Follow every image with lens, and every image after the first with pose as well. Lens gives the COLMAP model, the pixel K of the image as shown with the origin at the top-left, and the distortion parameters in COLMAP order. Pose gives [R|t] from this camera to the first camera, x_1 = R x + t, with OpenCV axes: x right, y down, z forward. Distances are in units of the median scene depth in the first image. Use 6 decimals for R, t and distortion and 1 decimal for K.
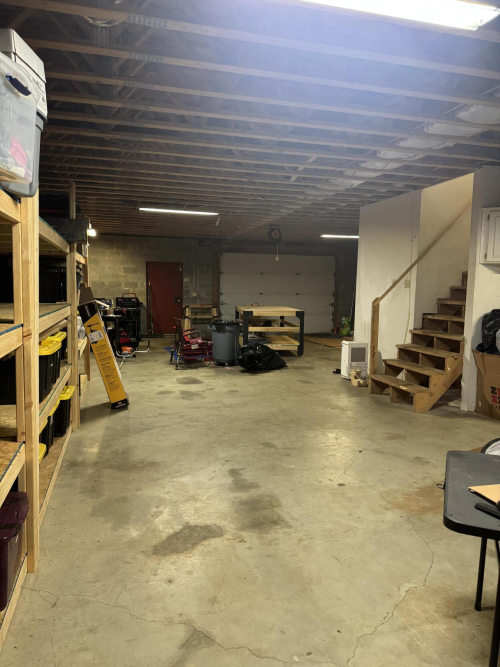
lens RADIAL K [[469.5, 0, 250.0], [0, 469.5, 333.5], [0, 0, 1]] dist [0.057738, -0.074690]
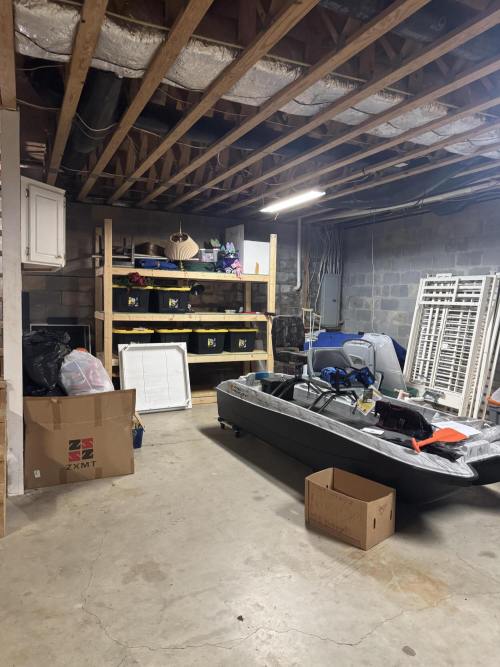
lens RADIAL K [[469.5, 0, 250.0], [0, 469.5, 333.5], [0, 0, 1]] dist [0.057738, -0.074690]
pose [[-0.168818, -0.090590, 0.981475, -0.158070], [0.078477, 0.991371, 0.105002, -0.073890], [-0.982518, 0.094750, -0.160252, 0.630393]]
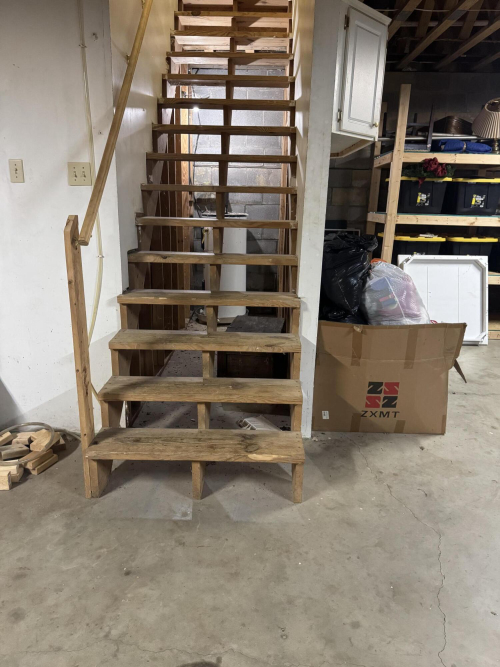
lens RADIAL K [[469.5, 0, 250.0], [0, 469.5, 333.5], [0, 0, 1]] dist [0.057738, -0.074690]
pose [[0.289959, -0.266828, 0.919090, -0.001159], [0.083196, 0.963740, 0.253544, -0.064864], [-0.953416, 0.002947, 0.301644, 0.730667]]
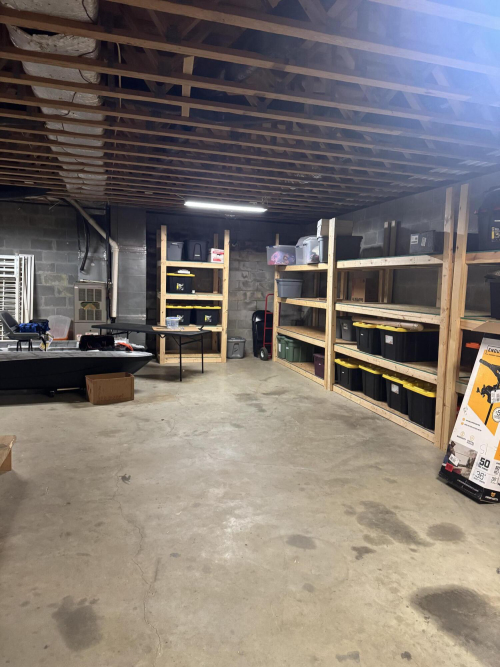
lens RADIAL K [[469.5, 0, 250.0], [0, 469.5, 333.5], [0, 0, 1]] dist [0.057738, -0.074690]
pose [[-0.999212, -0.035895, -0.016939, 0.022215], [-0.038700, 0.975849, 0.214992, -0.144556], [0.008812, 0.215478, -0.976469, 1.295550]]
